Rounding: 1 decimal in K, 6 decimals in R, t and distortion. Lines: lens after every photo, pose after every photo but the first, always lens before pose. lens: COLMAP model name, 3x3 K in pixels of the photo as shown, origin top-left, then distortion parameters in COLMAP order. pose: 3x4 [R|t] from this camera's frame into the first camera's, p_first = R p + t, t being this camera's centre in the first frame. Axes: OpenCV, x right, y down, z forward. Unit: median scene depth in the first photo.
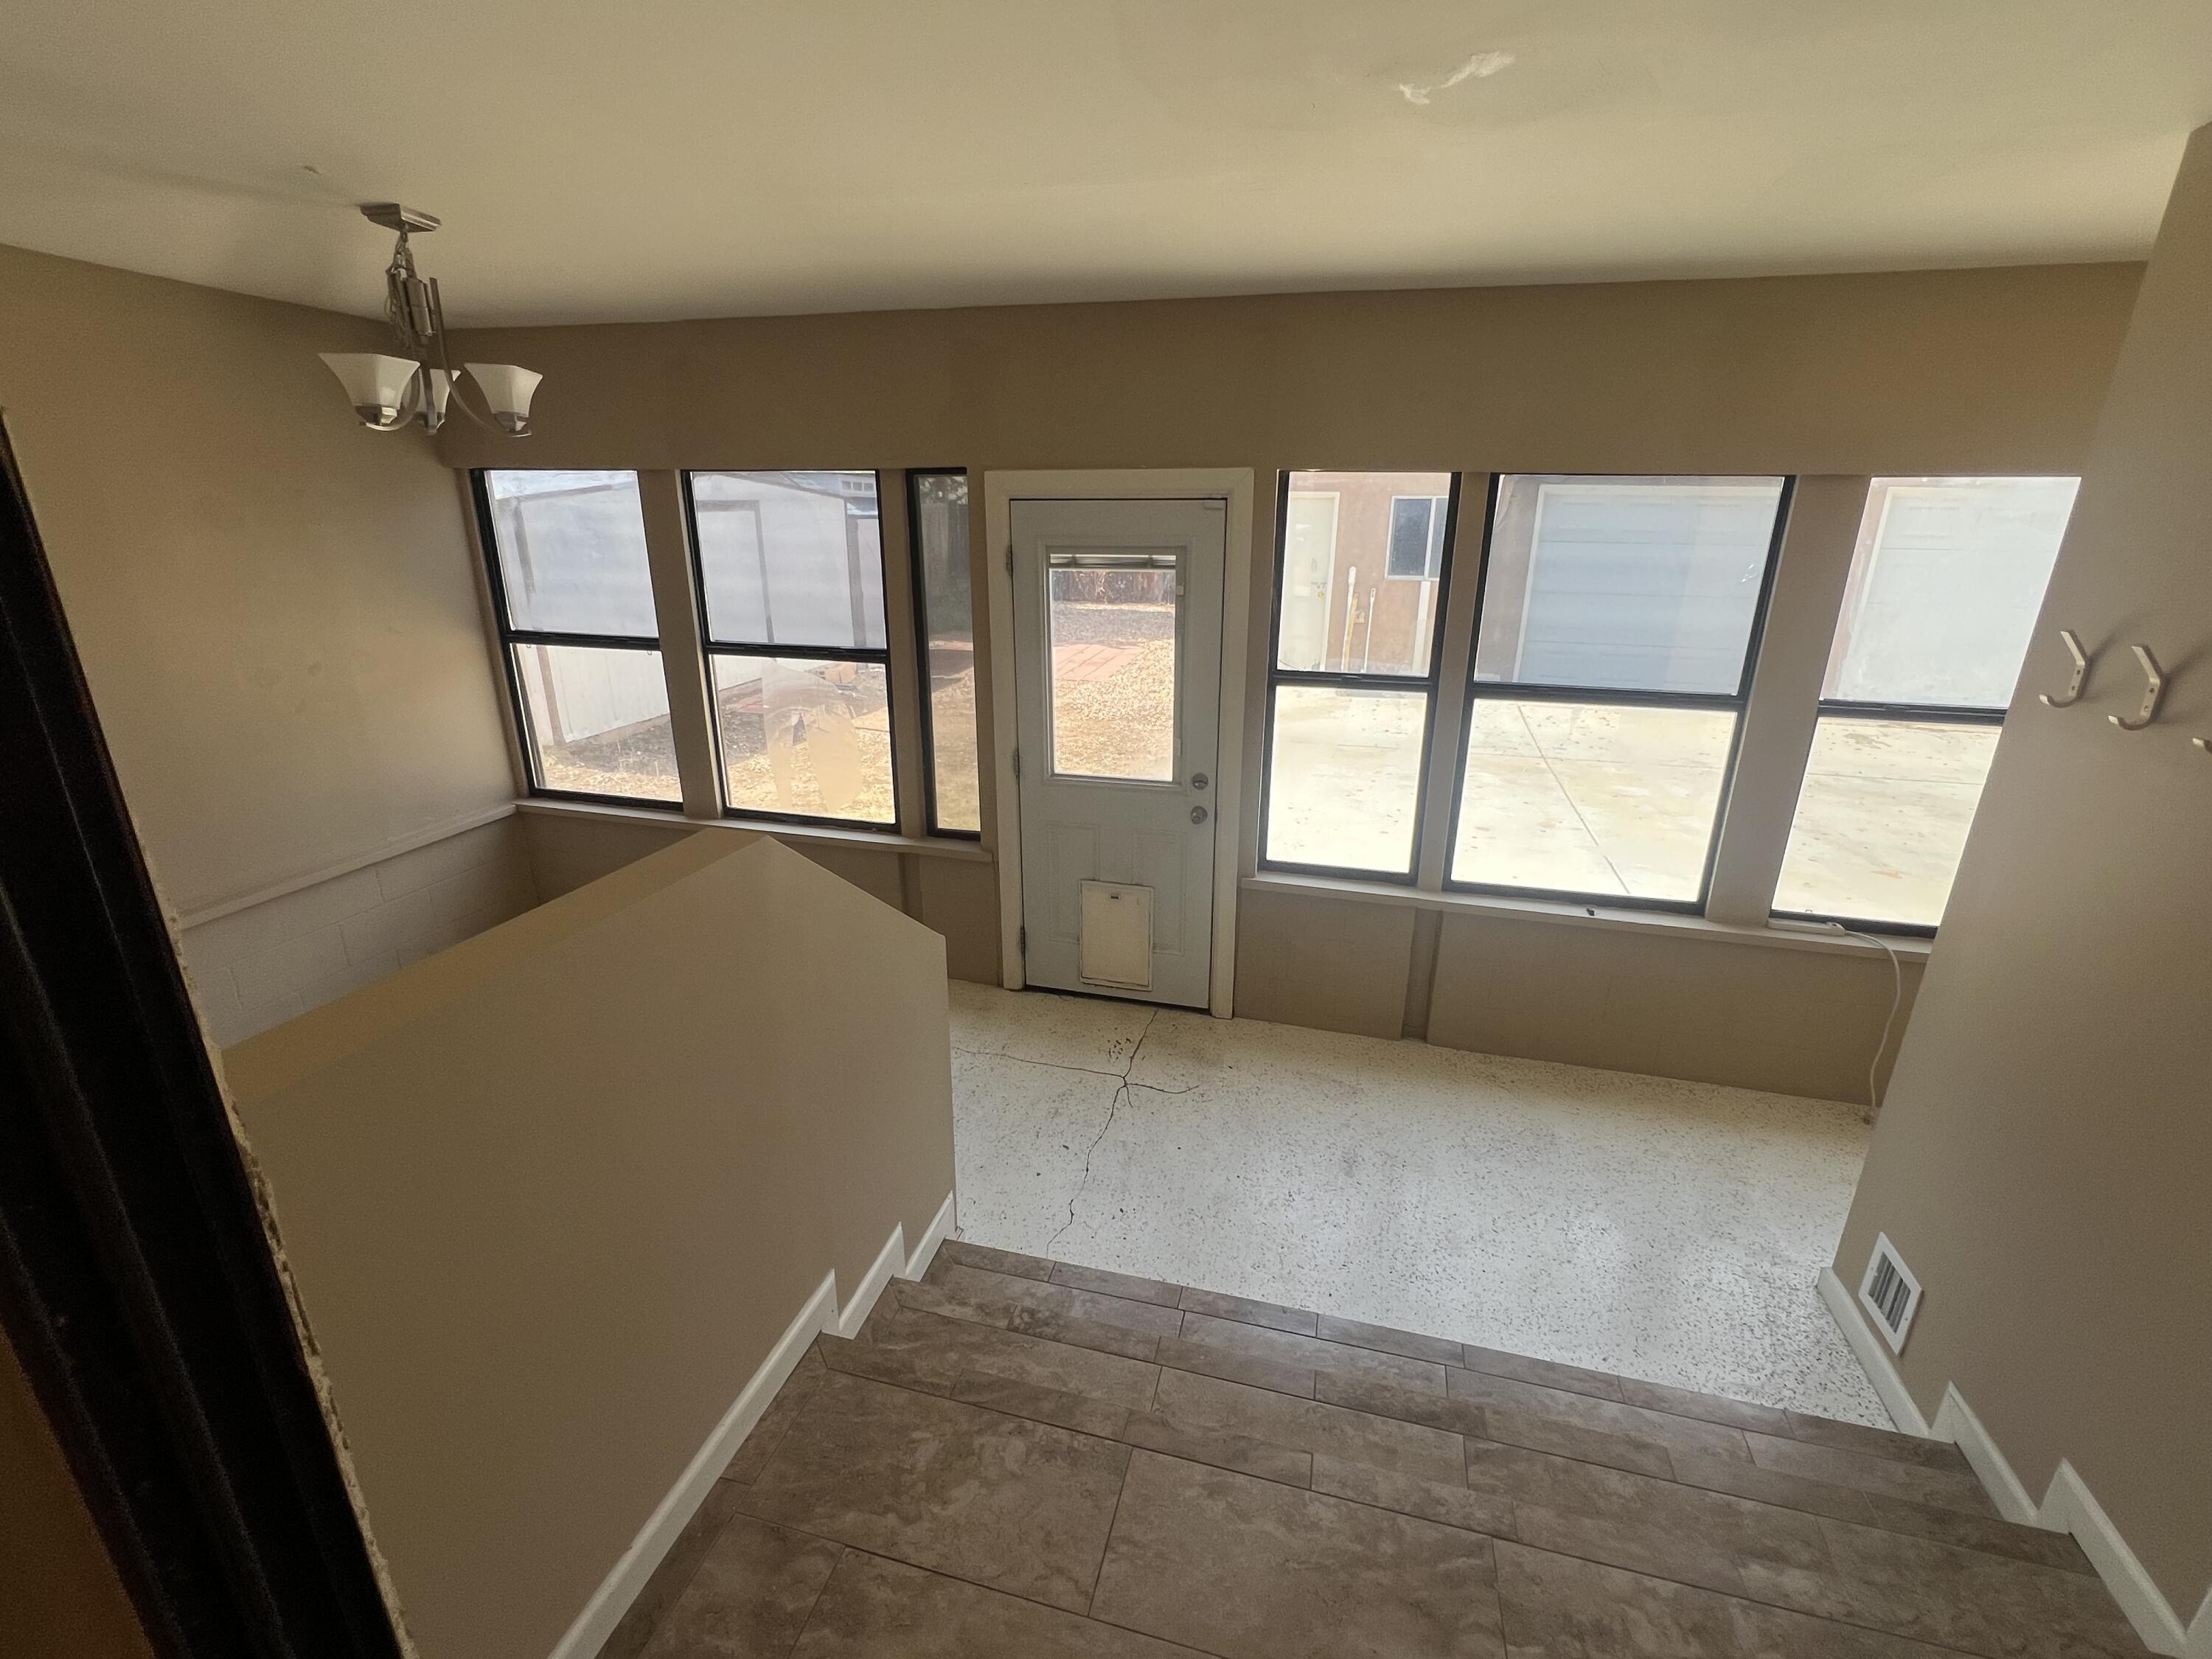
lens RADIAL K [[974.4, 0, 1101.5], [0, 974.4, 831.5], [0, 0, 1]] dist [-0.000656, 0.000100]
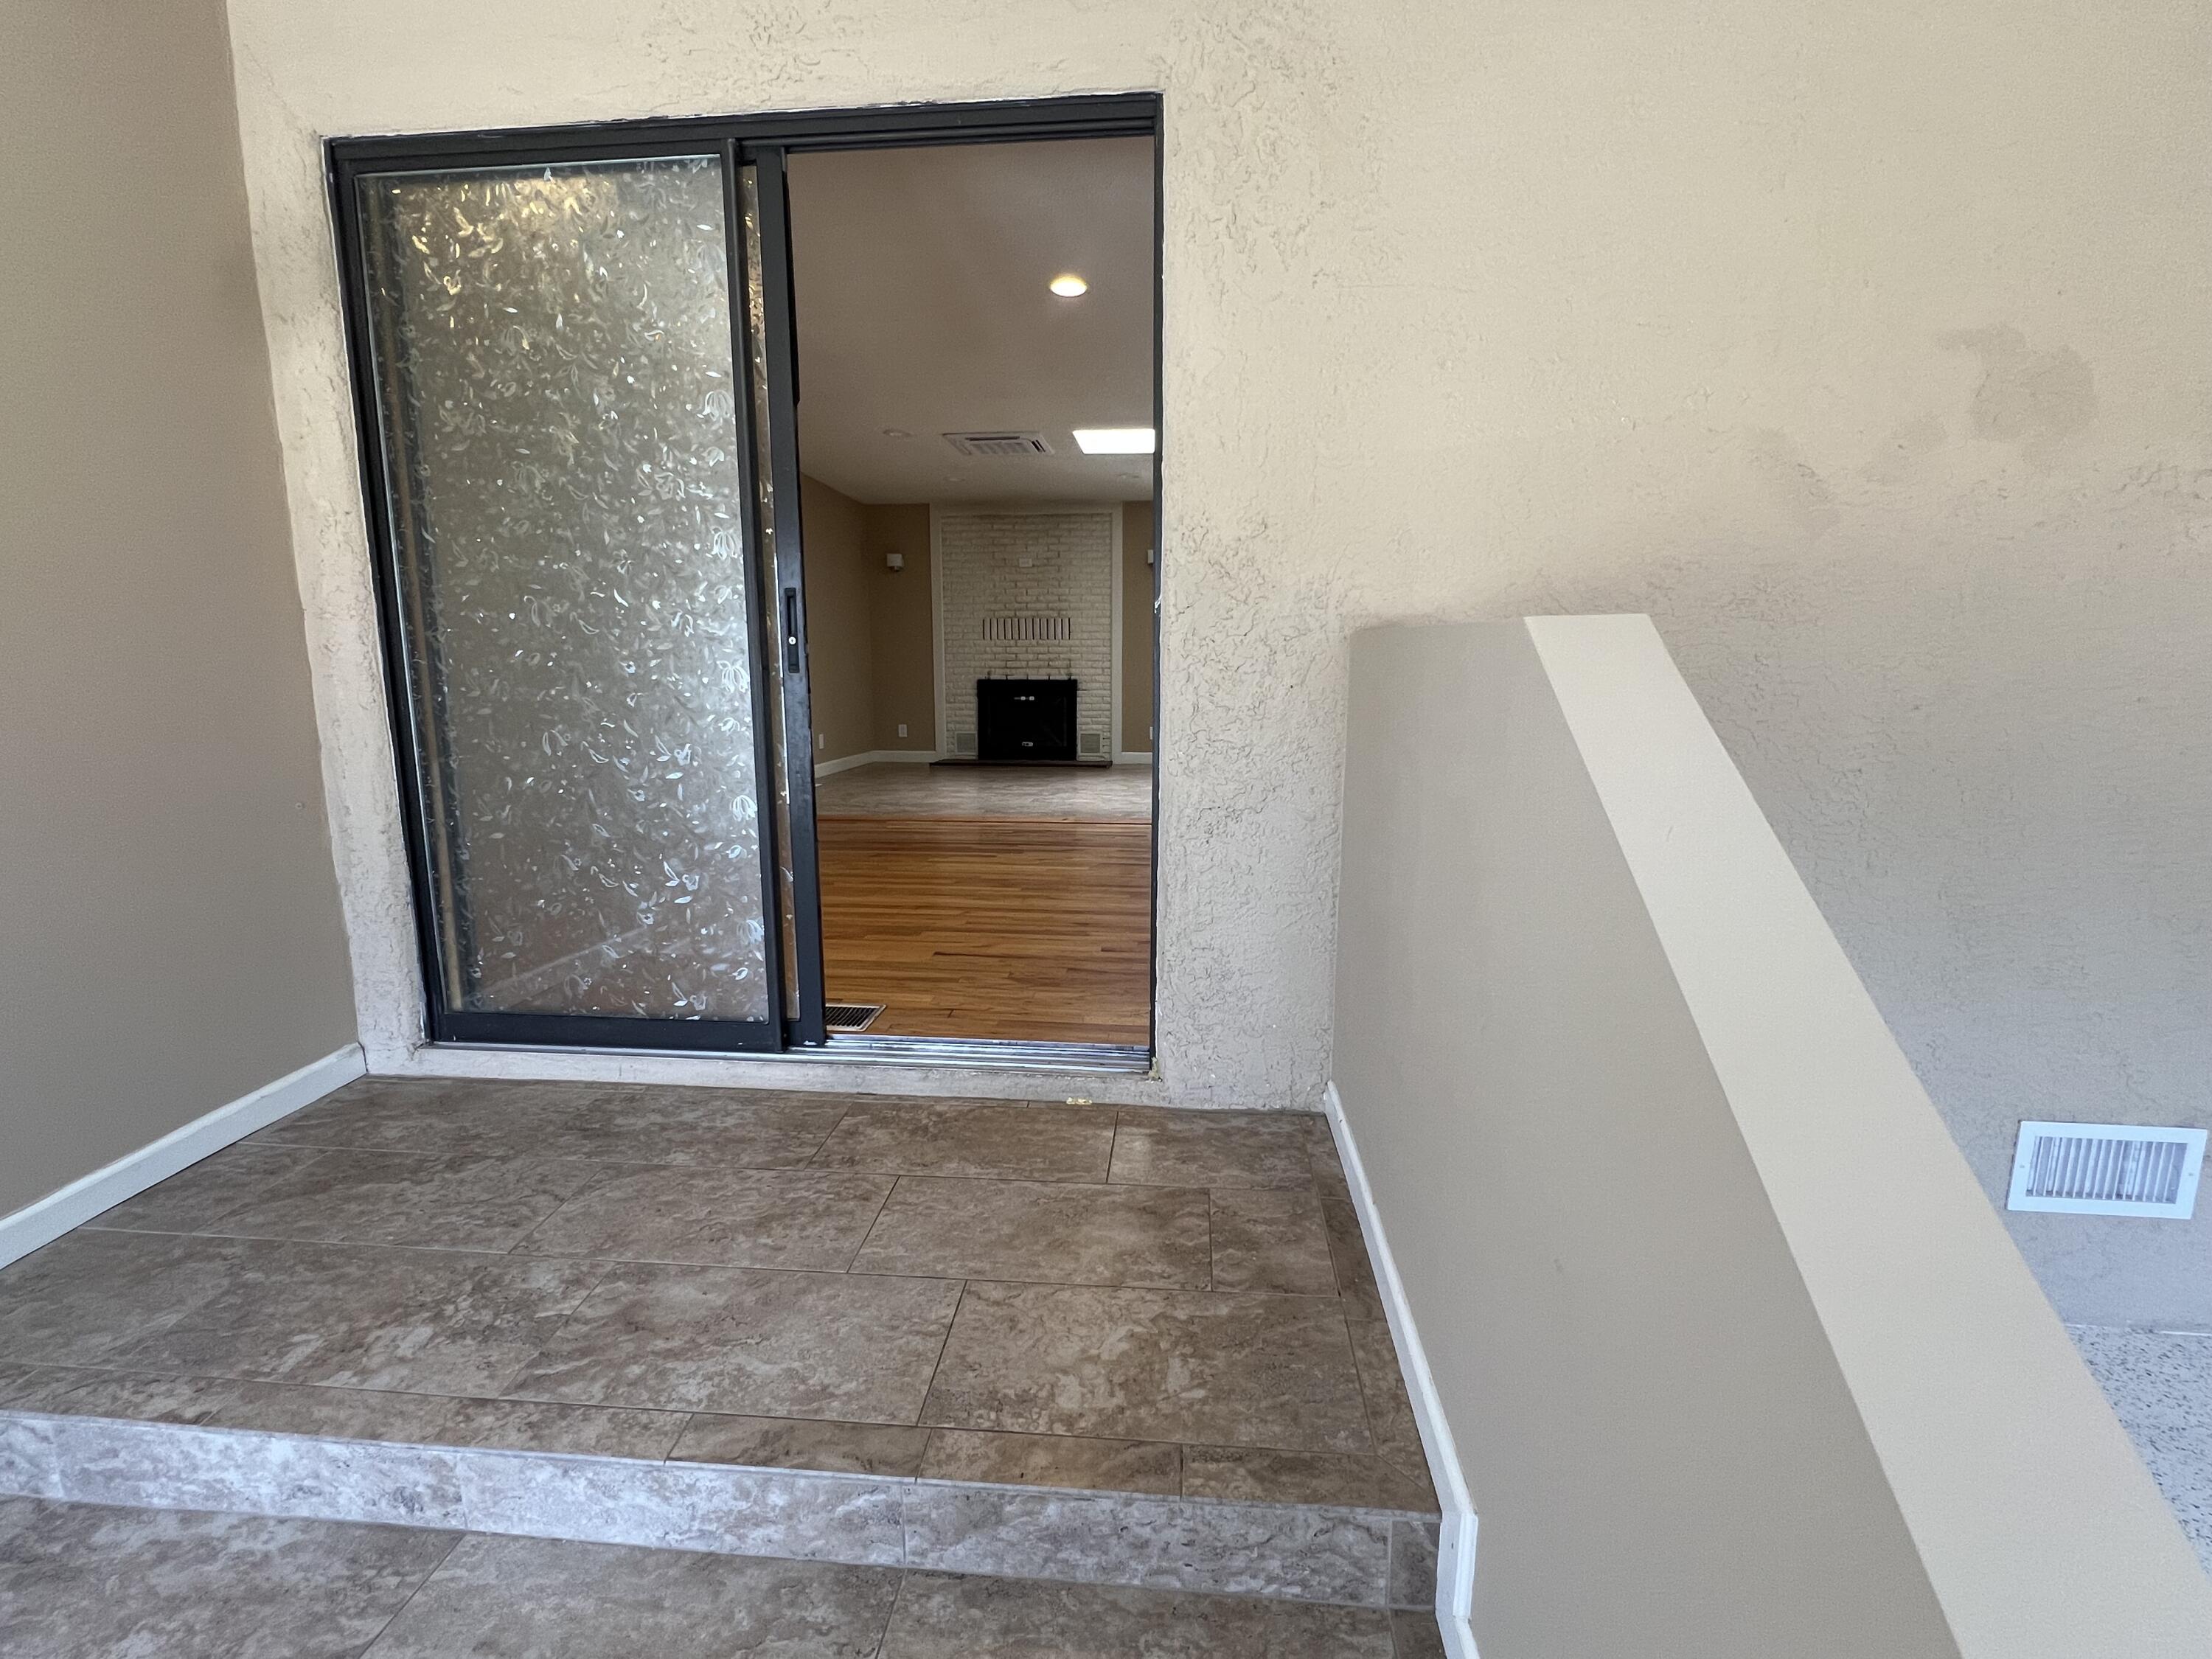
lens RADIAL K [[974.4, 0, 1103.0], [0, 974.4, 827.2], [0, 0, 1]] dist [-0.000656, 0.000100]
pose [[-0.986407, 0.024810, -0.162439, 0.000869], [-0.053470, 0.886278, 0.460057, -0.139126], [0.155380, 0.462489, -0.872904, 1.523414]]
